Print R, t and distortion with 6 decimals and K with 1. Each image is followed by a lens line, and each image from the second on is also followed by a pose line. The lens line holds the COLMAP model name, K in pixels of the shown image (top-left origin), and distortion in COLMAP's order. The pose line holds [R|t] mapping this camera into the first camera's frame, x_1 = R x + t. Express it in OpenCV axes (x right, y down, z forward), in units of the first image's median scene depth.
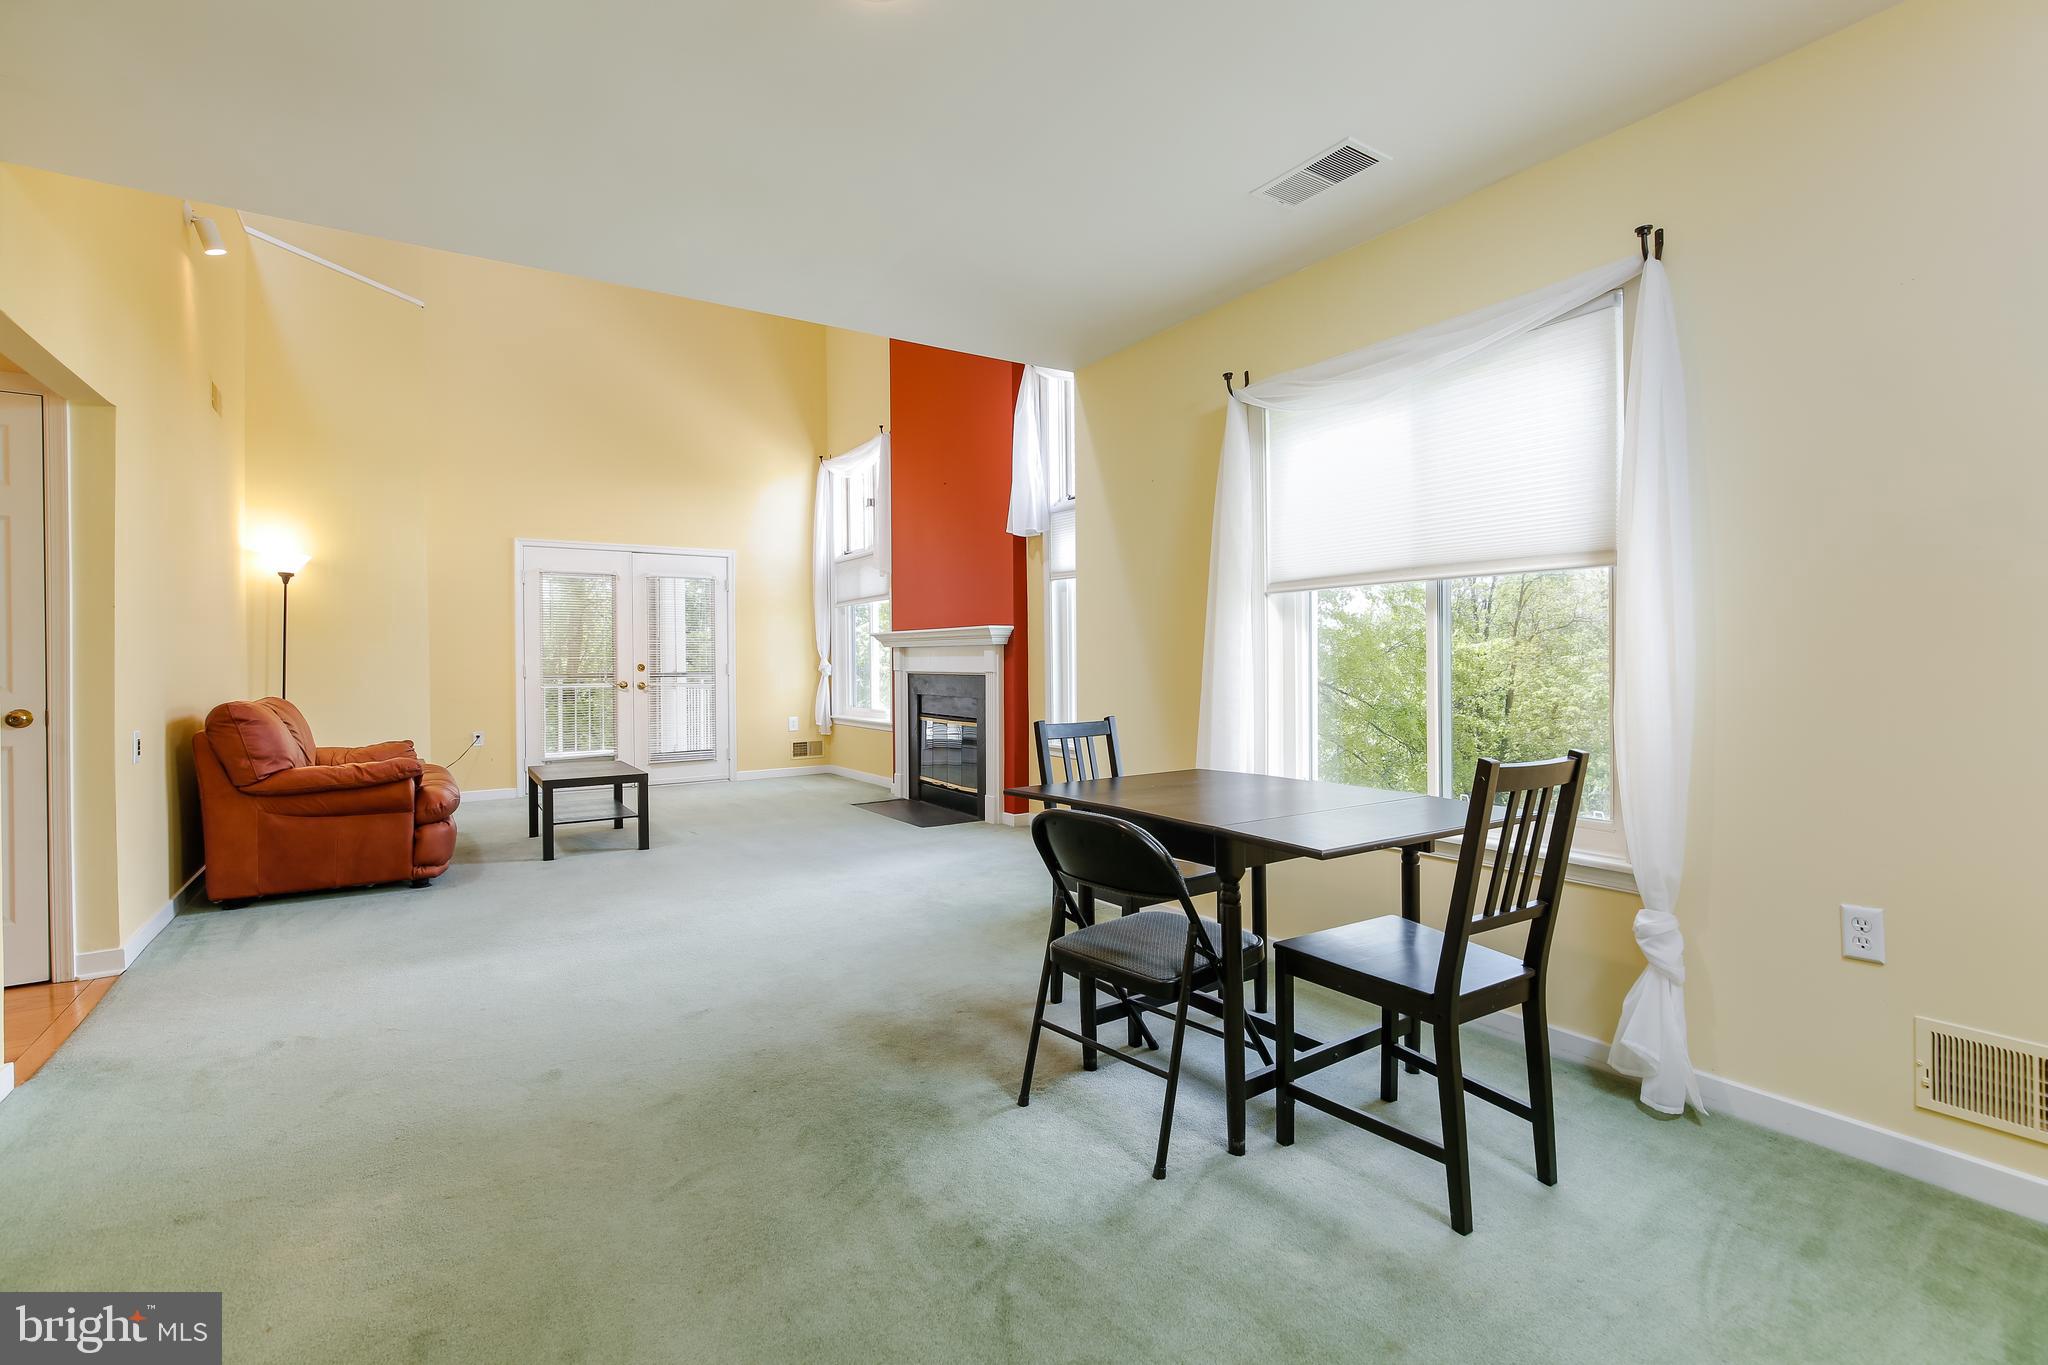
lens RADIAL K [[927.6, 0, 1030.7], [0, 927.6, 662.4], [0, 0, 1]] dist [-0.015438, 0.007204]
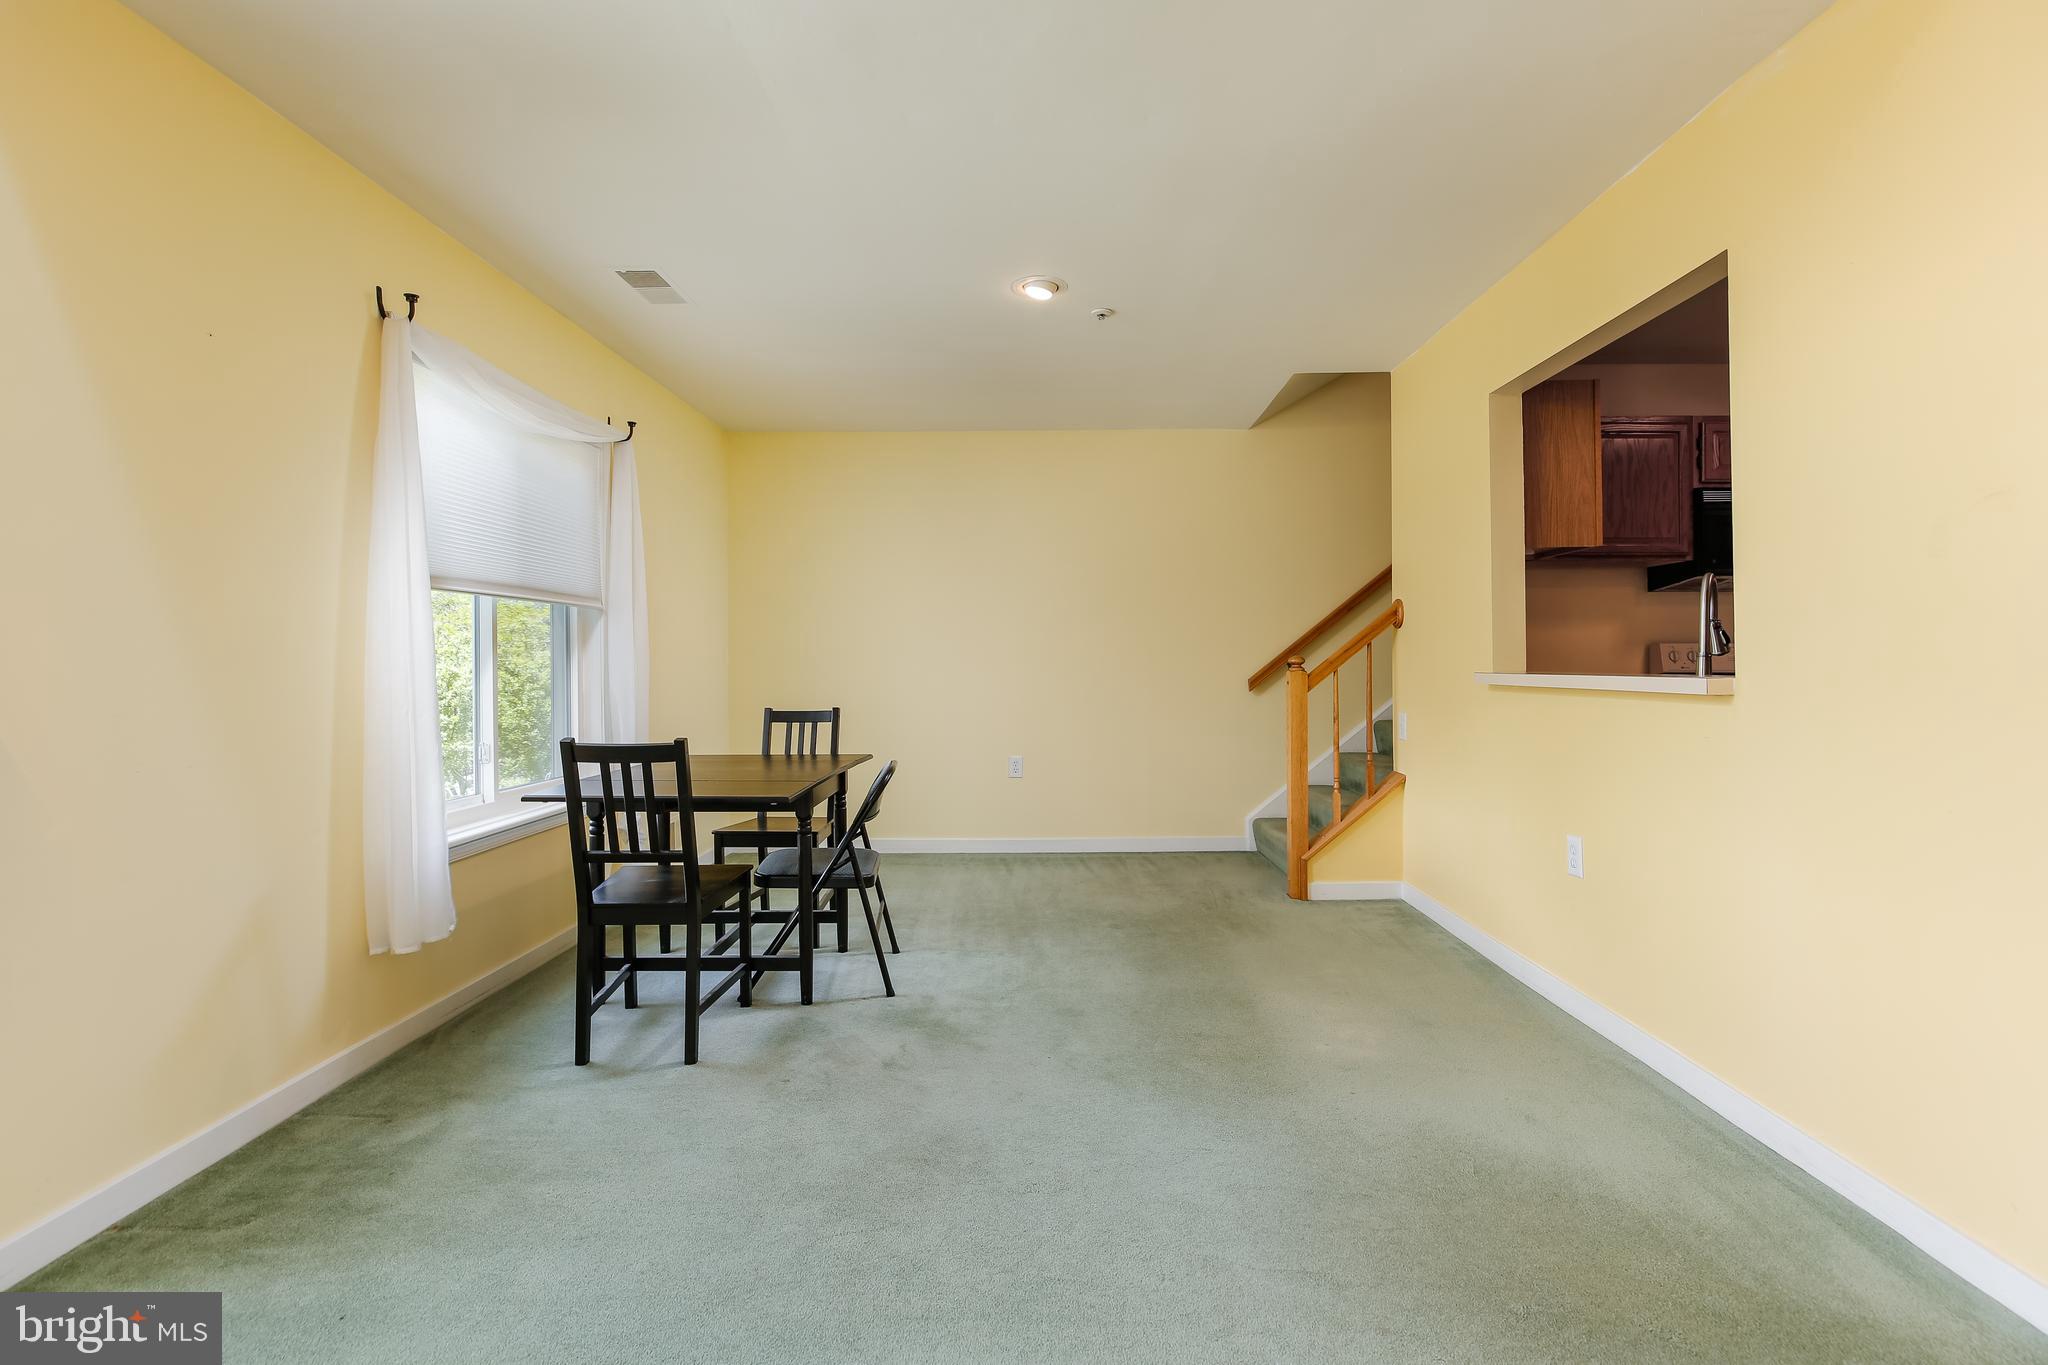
lens RADIAL K [[927.6, 0, 1030.7], [0, 927.6, 662.4], [0, 0, 1]] dist [-0.015438, 0.007204]
pose [[-0.819666, 0.014895, 0.572649, -0.358023], [0.016254, 0.999864, -0.002742, 0.002324], [-0.572612, 0.007061, -0.819796, 0.750099]]
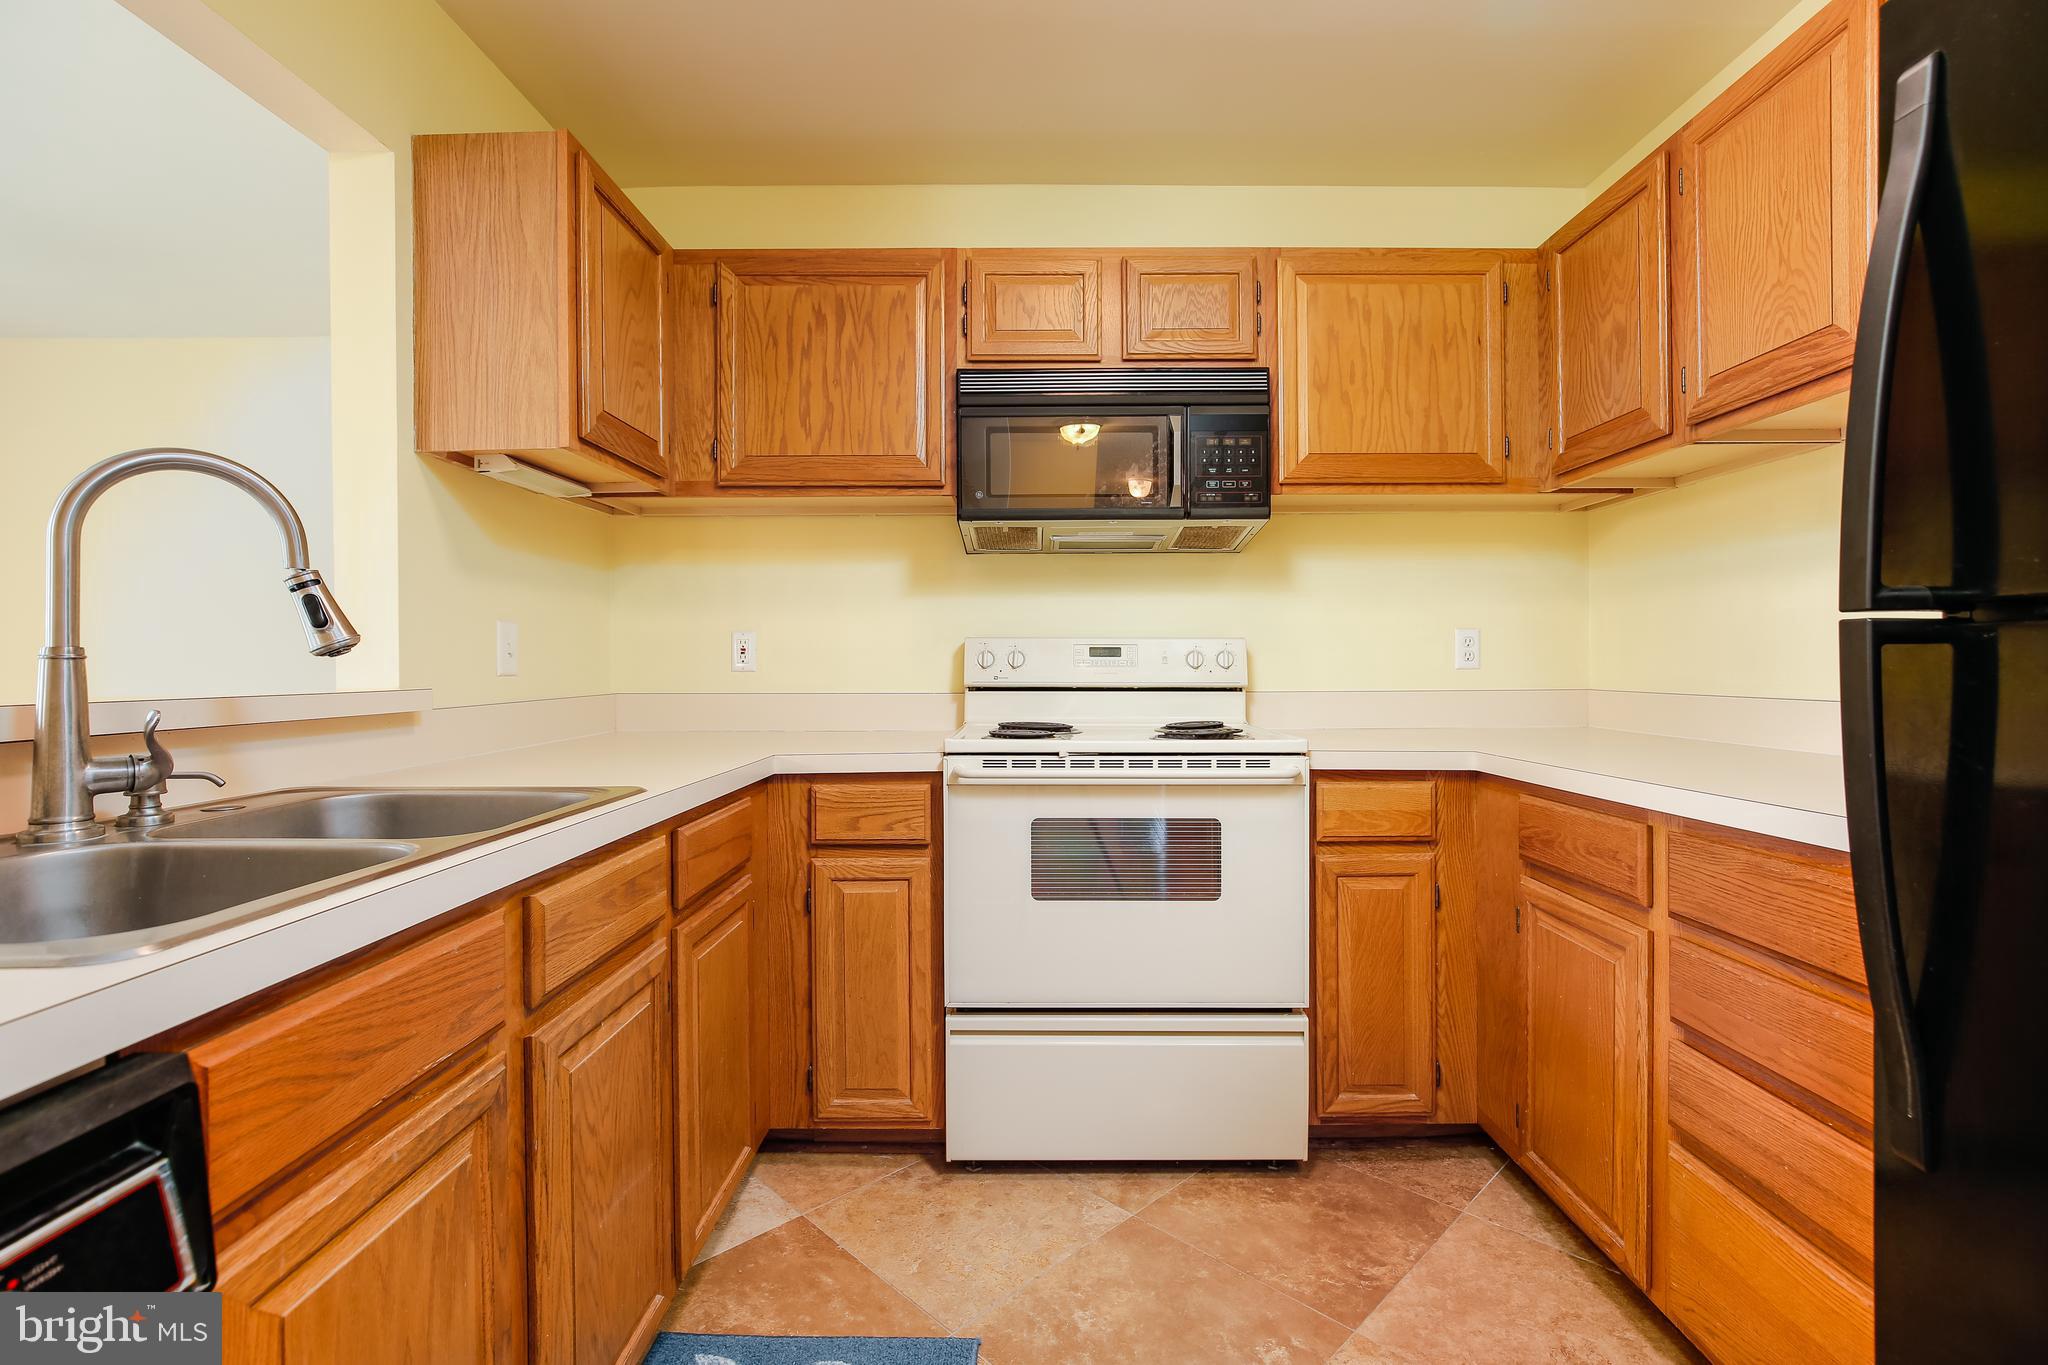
lens RADIAL K [[927.6, 0, 1030.7], [0, 927.6, 662.4], [0, 0, 1]] dist [-0.015438, 0.007204]
pose [[-0.824909, 0.015600, 0.565050, -0.612020], [0.015700, 0.999866, -0.004684, 0.008313], [-0.565047, 0.005008, -0.825044, 0.247002]]
